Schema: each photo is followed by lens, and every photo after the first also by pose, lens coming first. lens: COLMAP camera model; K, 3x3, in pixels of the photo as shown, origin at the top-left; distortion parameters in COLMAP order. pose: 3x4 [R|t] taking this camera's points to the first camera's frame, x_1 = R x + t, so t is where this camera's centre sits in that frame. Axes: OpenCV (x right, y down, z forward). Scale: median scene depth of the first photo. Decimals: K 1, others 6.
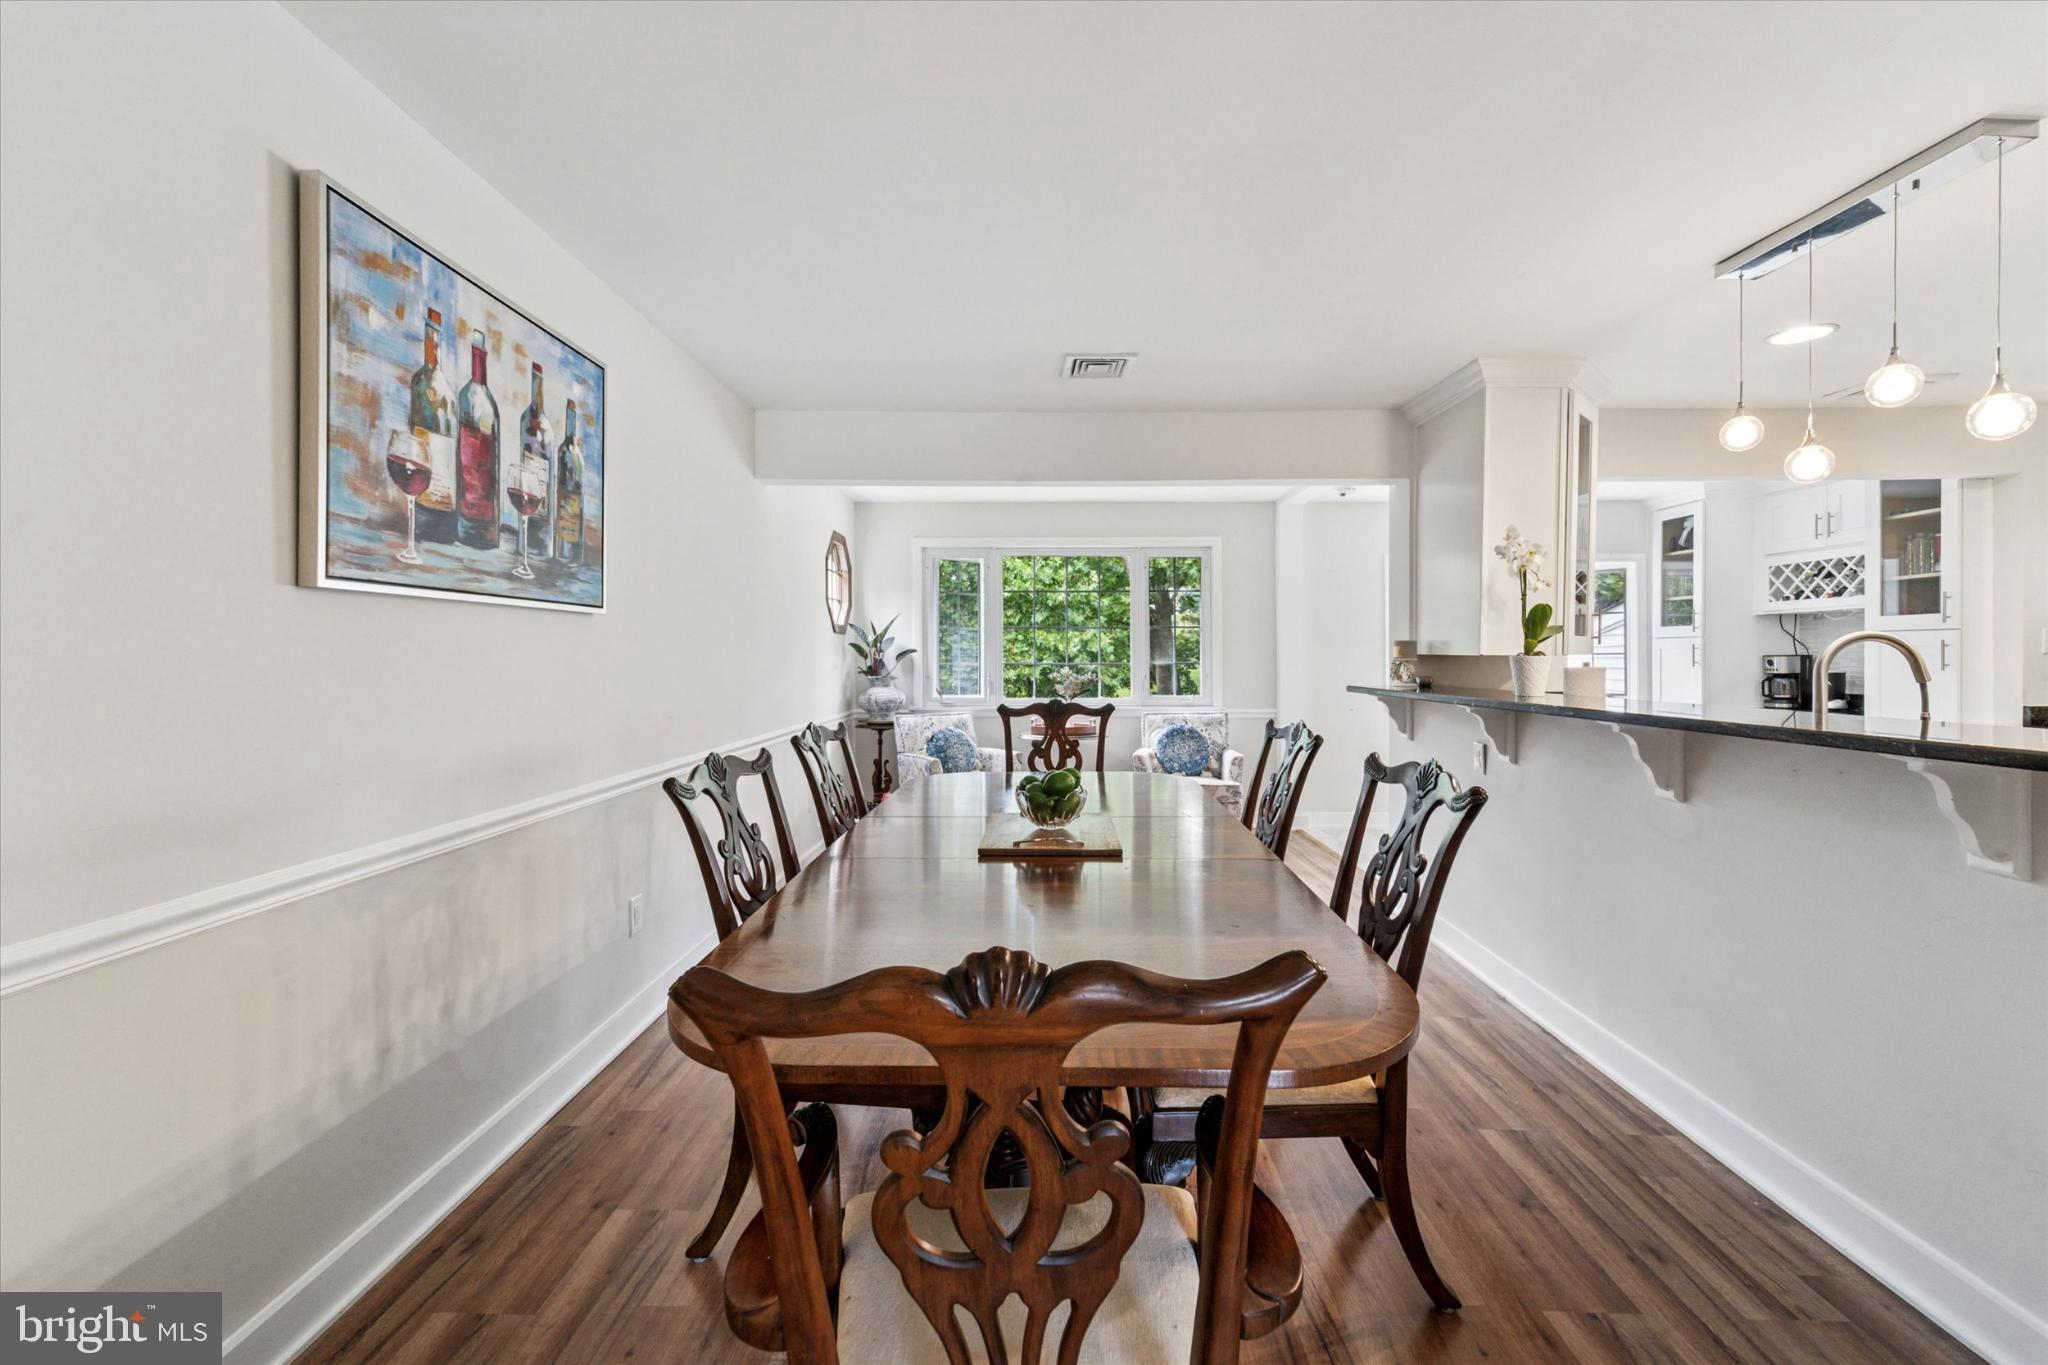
lens RADIAL K [[828.0, 0, 1031.6], [0, 828.0, 677.3], [0, 0, 1]] dist [-0.000683, -0.000121]
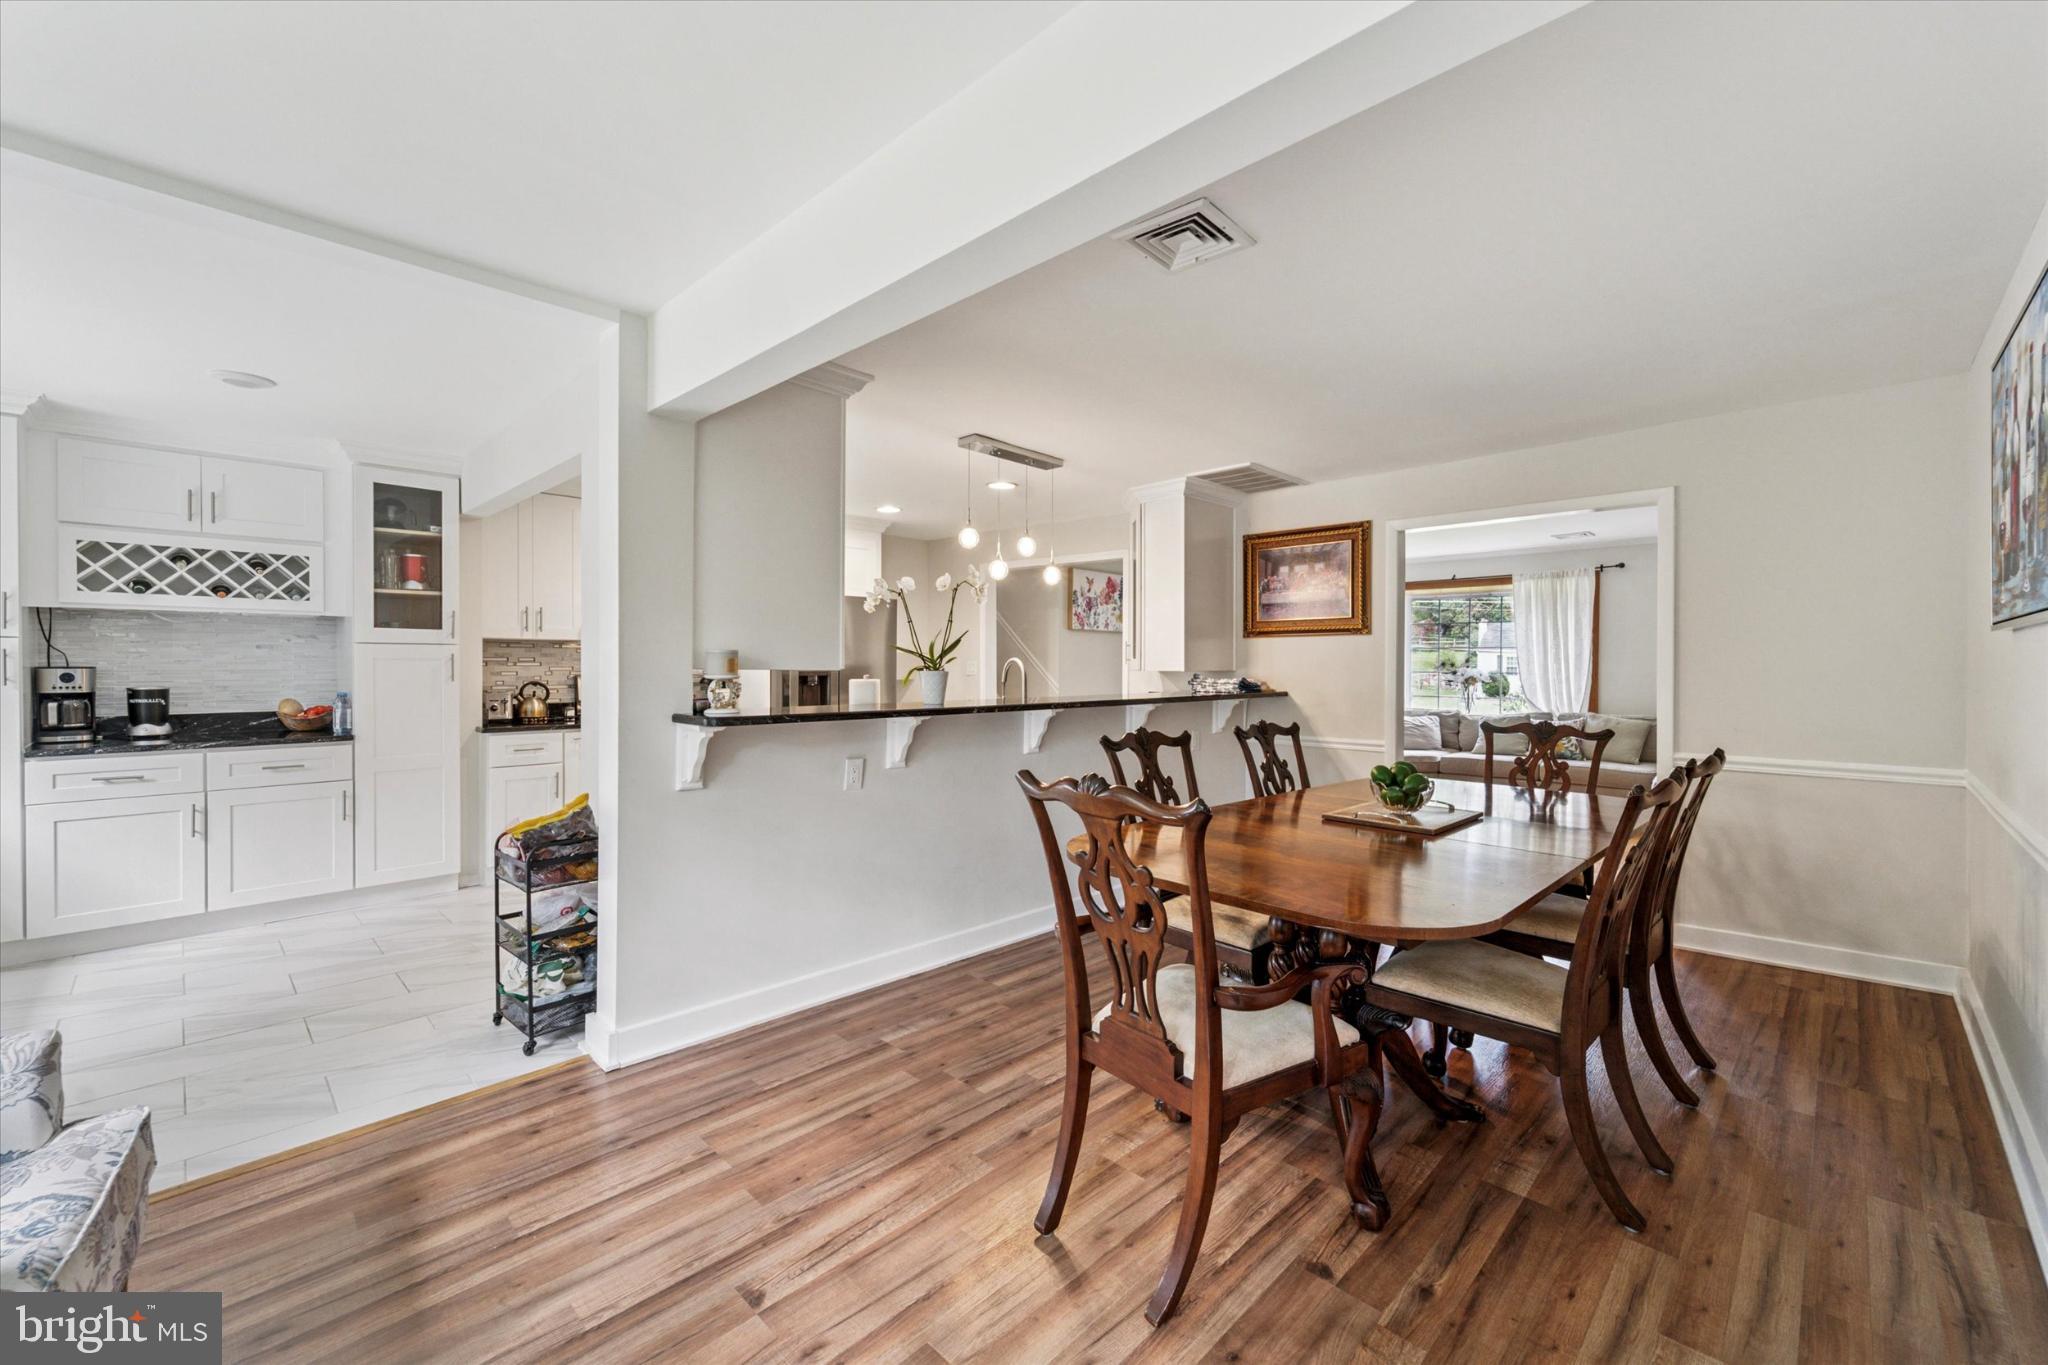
lens RADIAL K [[828.0, 0, 1031.6], [0, 828.0, 677.3], [0, 0, 1]] dist [-0.000683, -0.000121]
pose [[-0.718002, -0.008602, 0.695988, -0.194391], [0.015323, 0.999486, 0.028161, -0.026624], [-0.695872, 0.030884, -0.717501, 1.011656]]
